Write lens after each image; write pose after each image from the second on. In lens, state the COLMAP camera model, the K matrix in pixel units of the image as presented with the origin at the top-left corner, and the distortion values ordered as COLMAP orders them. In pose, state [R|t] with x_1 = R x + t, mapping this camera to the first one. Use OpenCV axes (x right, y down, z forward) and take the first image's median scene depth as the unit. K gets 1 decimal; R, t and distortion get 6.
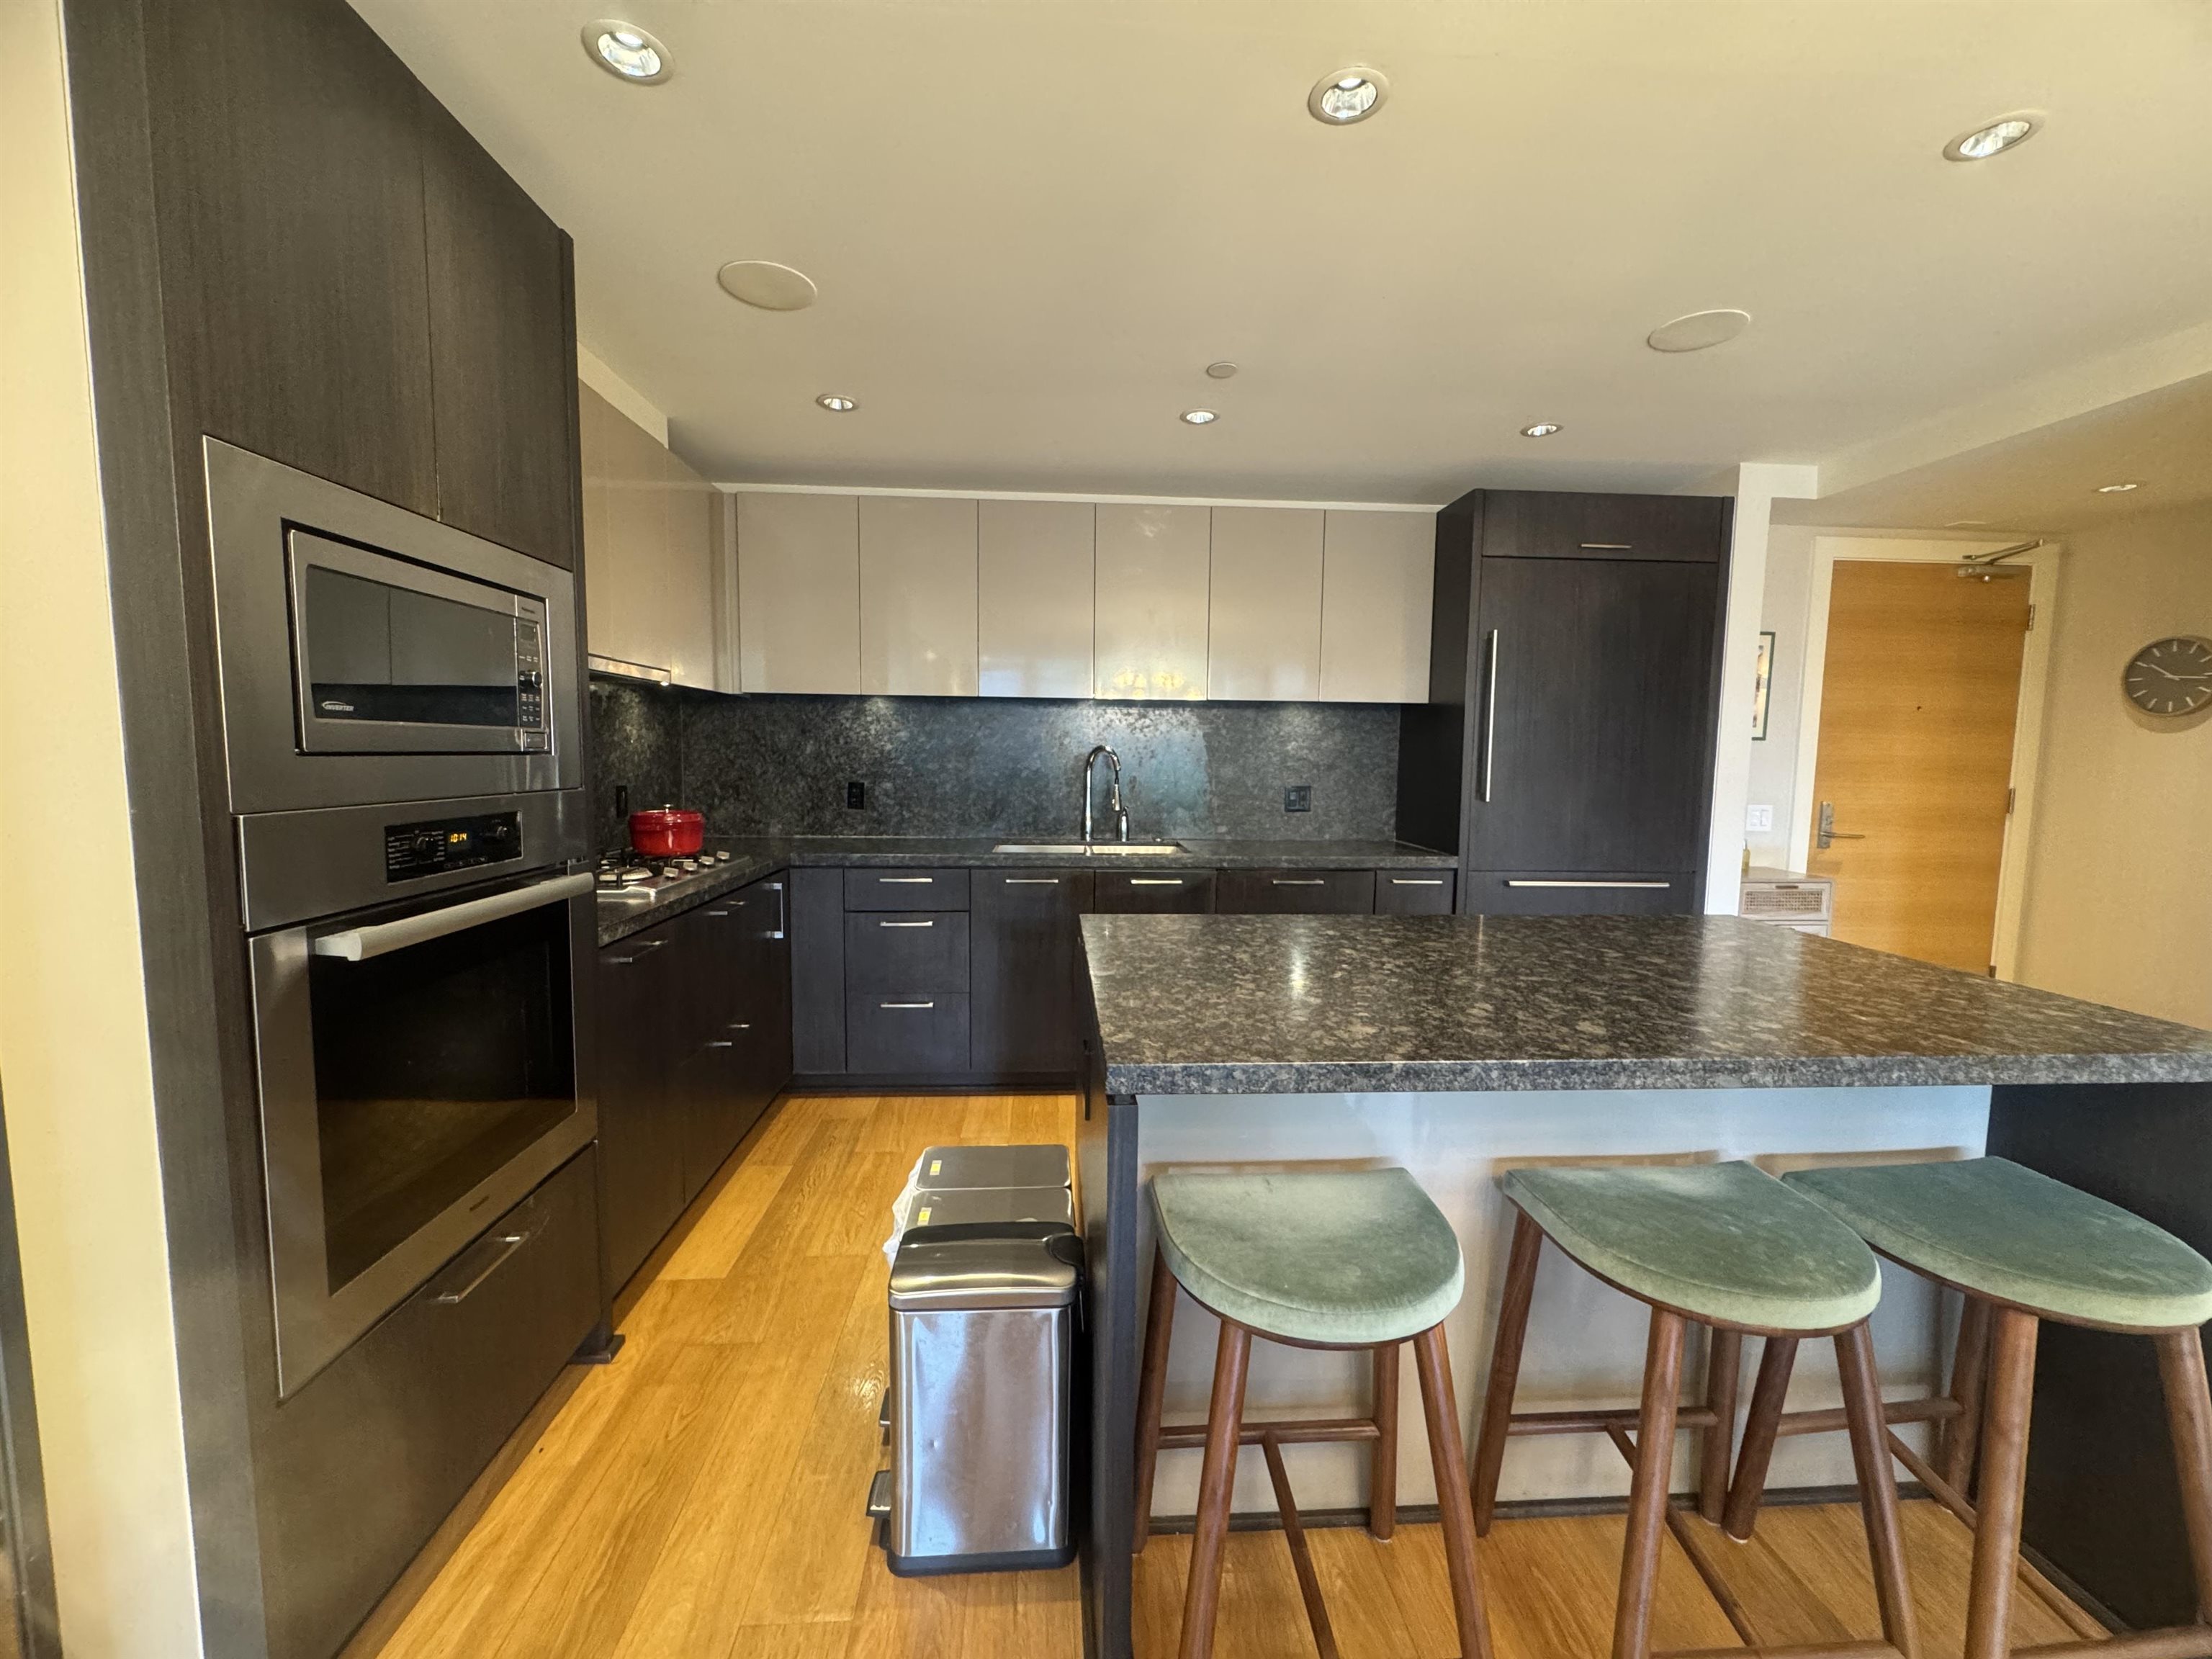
lens RADIAL K [[884.7, 0, 1106.4], [0, 884.7, 828.1], [0, 0, 1]] dist [-0.001673, -0.000445]
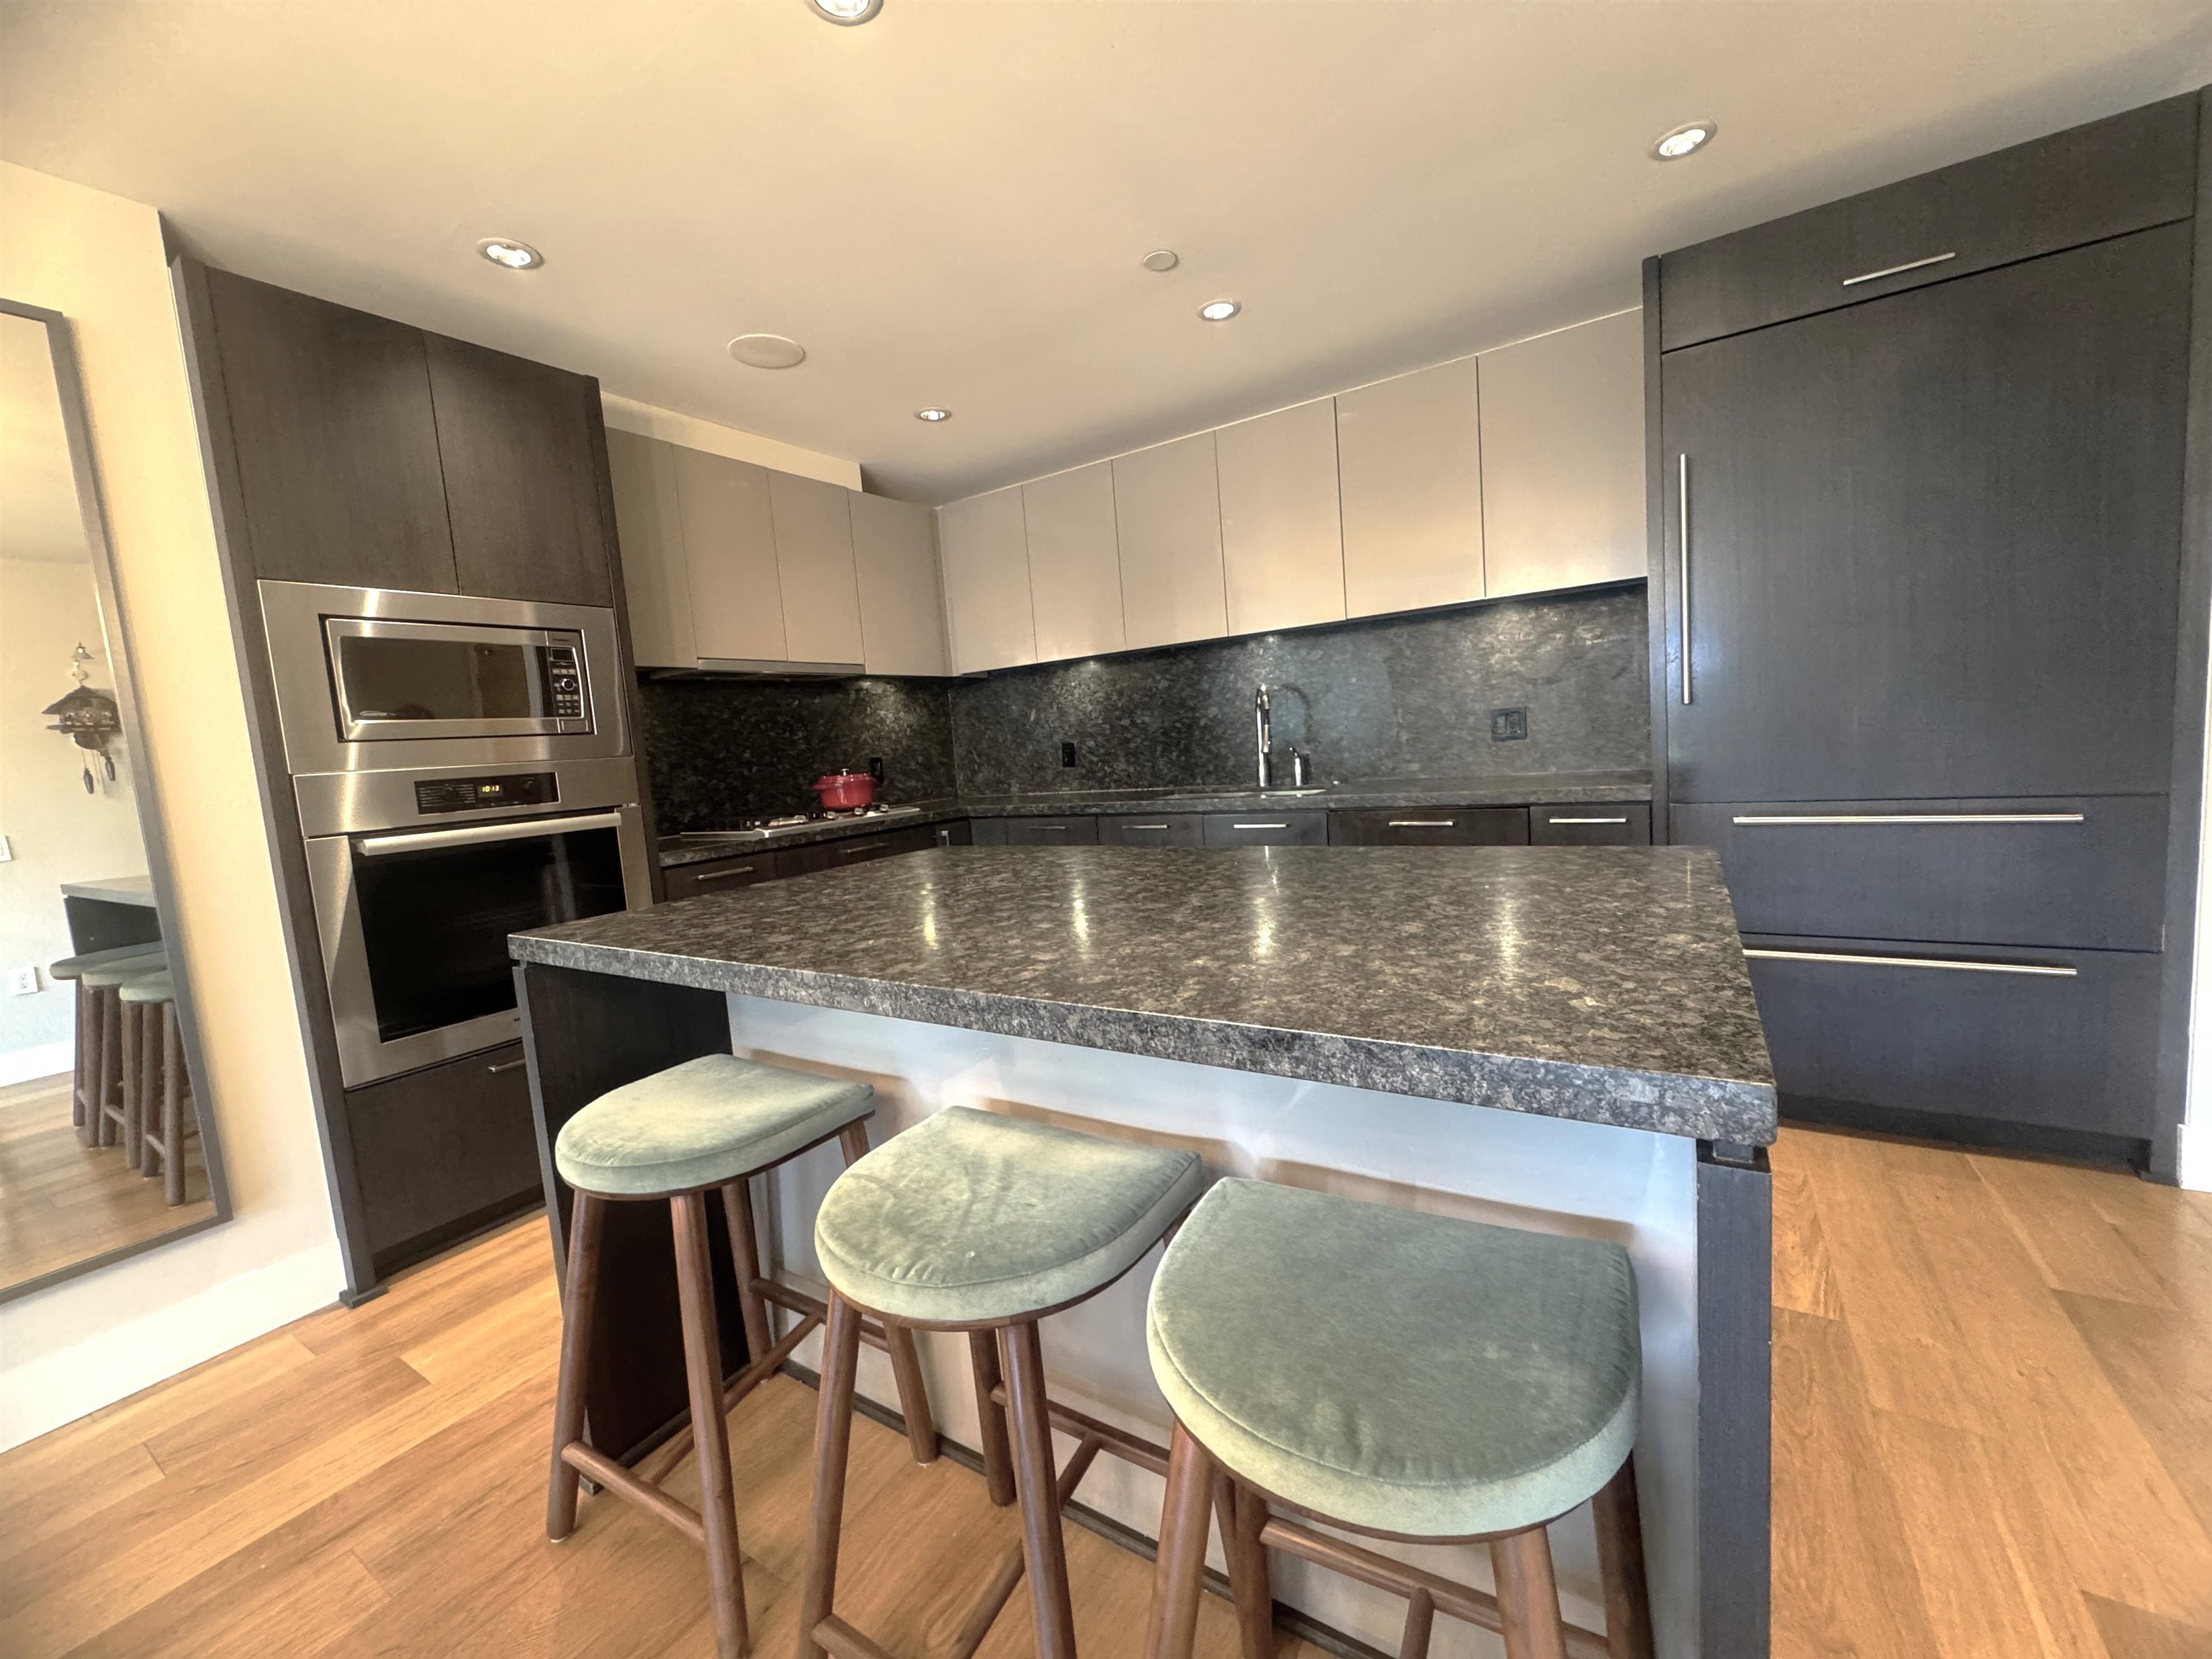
lens RADIAL K [[884.7, 0, 1107.8], [0, 884.7, 829.1], [0, 0, 1]] dist [-0.001673, -0.000445]
pose [[0.799833, -0.014472, -0.600048, 0.463873], [0.035573, 0.999095, 0.023320, 0.035279], [0.599168, -0.039998, 0.799624, 0.154799]]
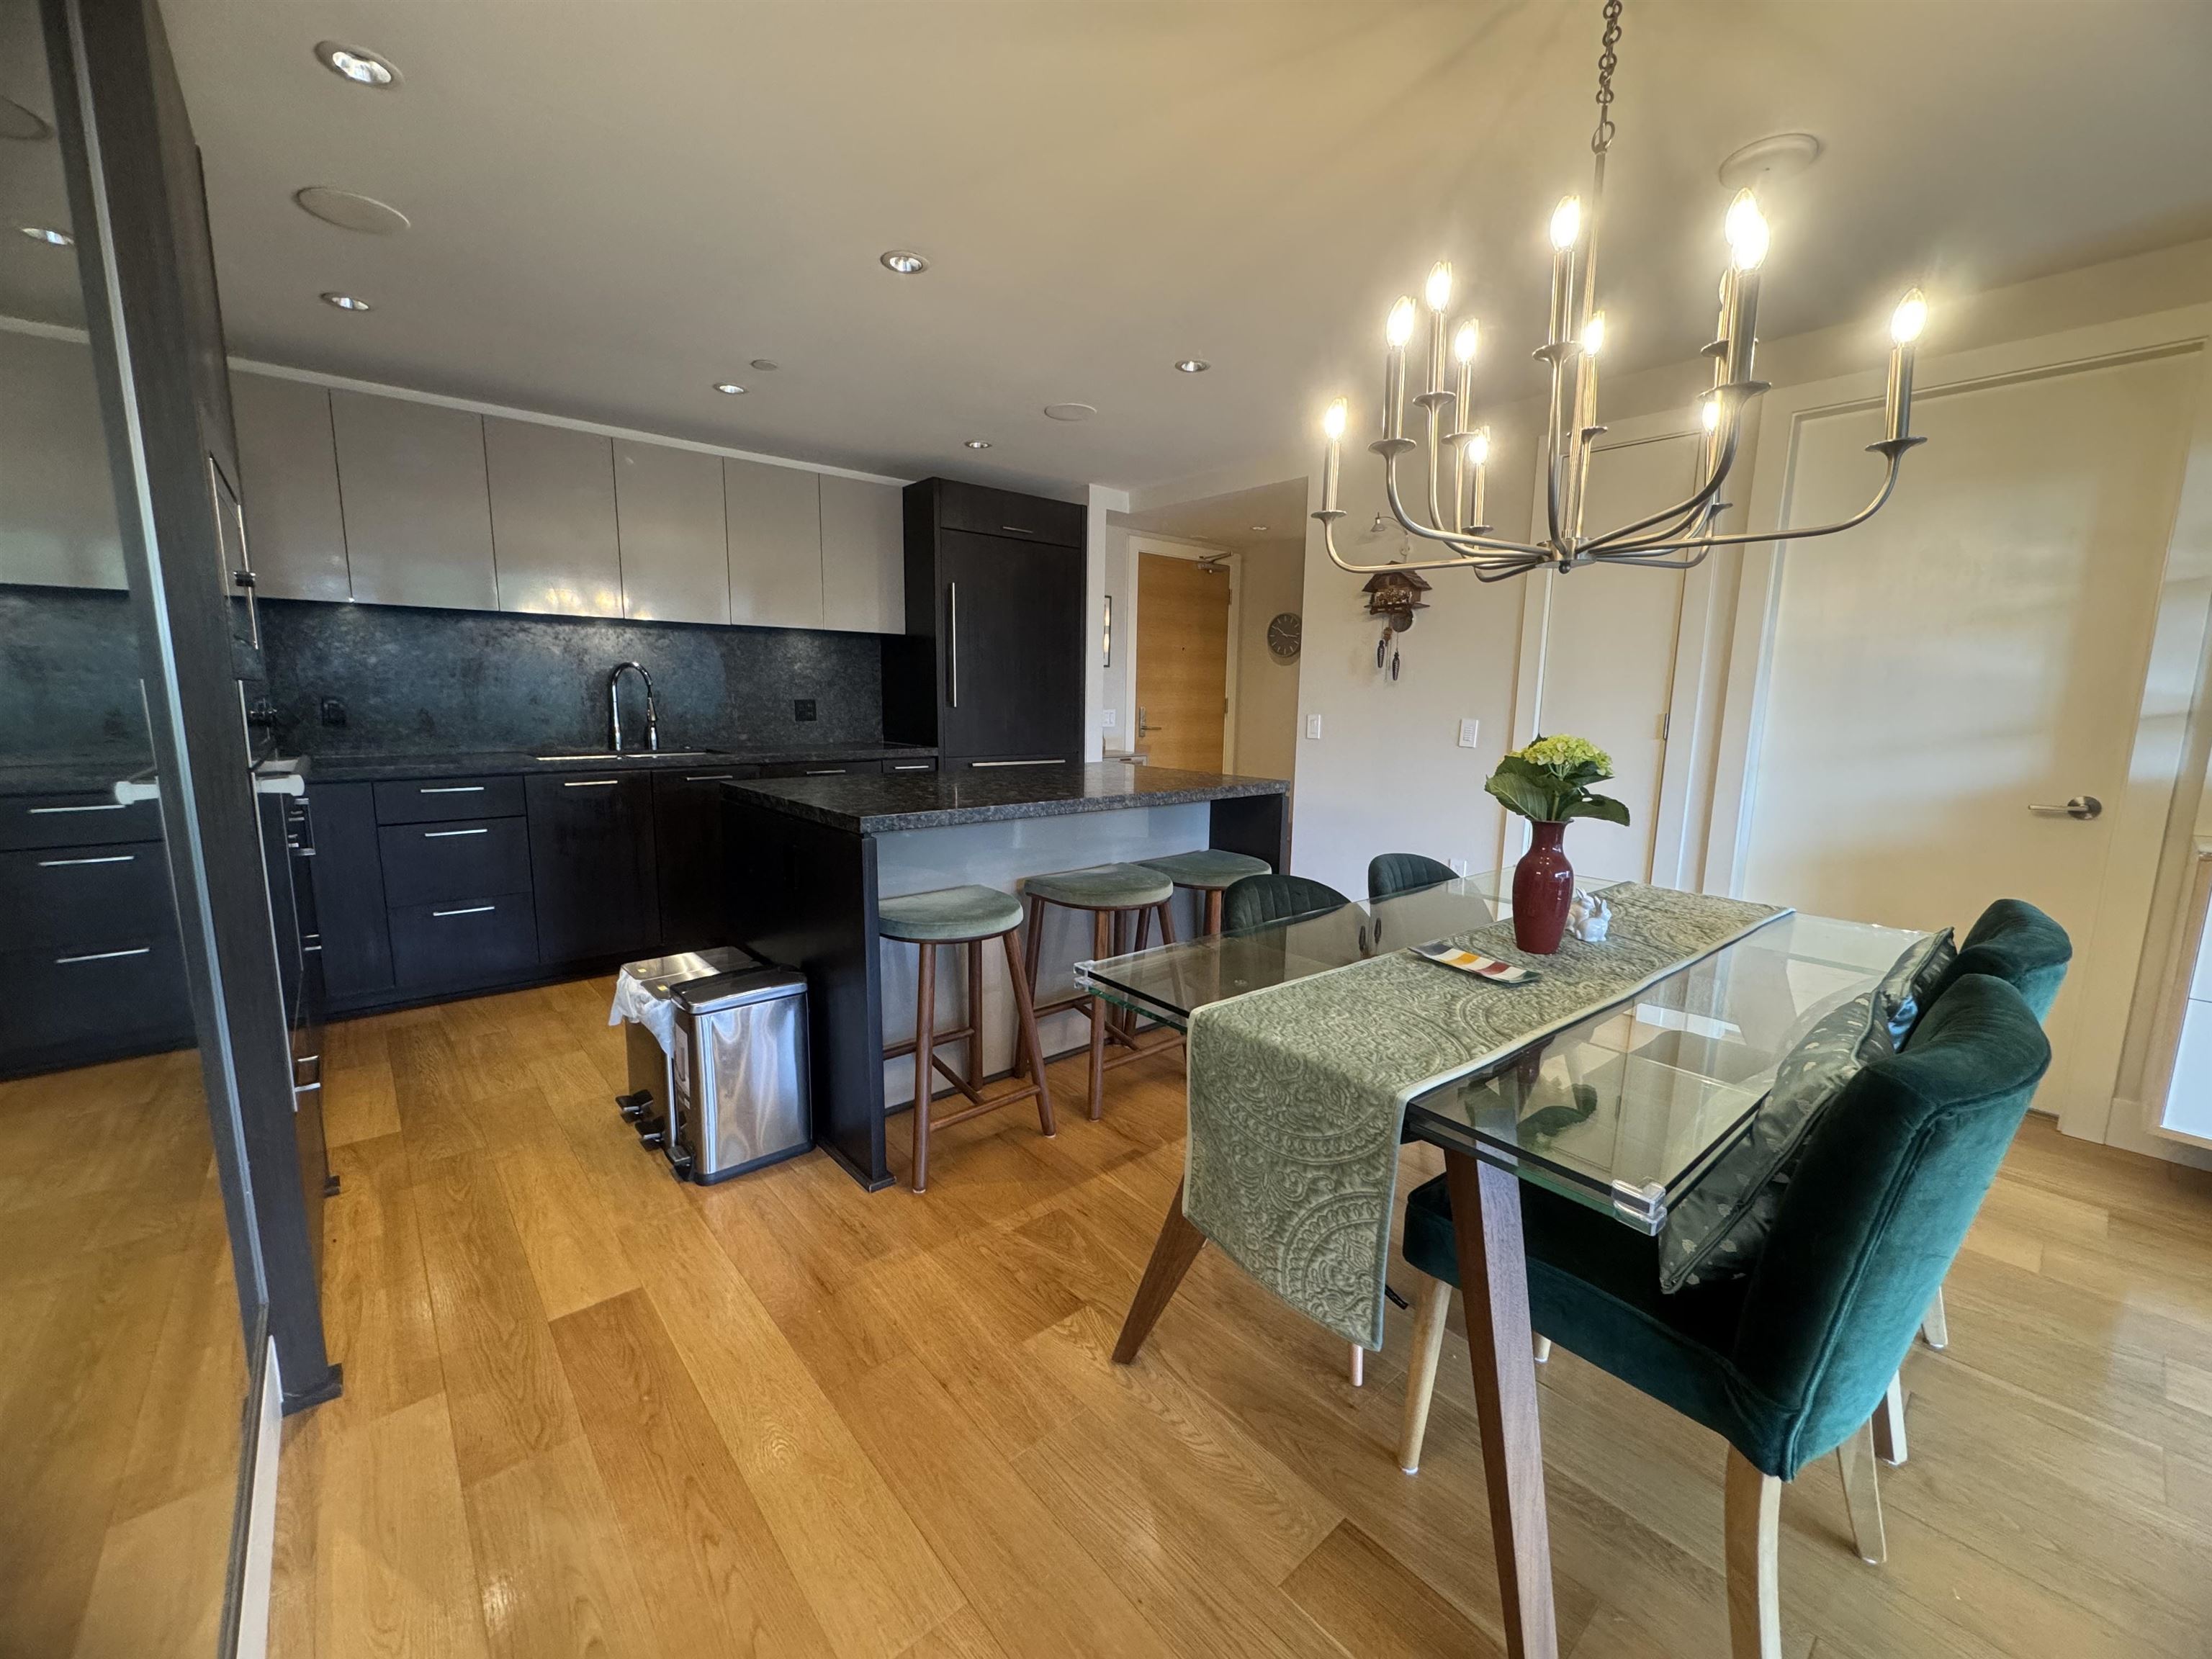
lens RADIAL K [[884.7, 0, 1108.7], [0, 884.7, 829.1], [0, 0, 1]] dist [-0.001673, -0.000445]
pose [[0.796039, -0.093708, 0.597947, -0.222833], [0.048679, 0.994654, 0.091074, 0.045044], [-0.603285, -0.043391, 0.796344, -0.260974]]
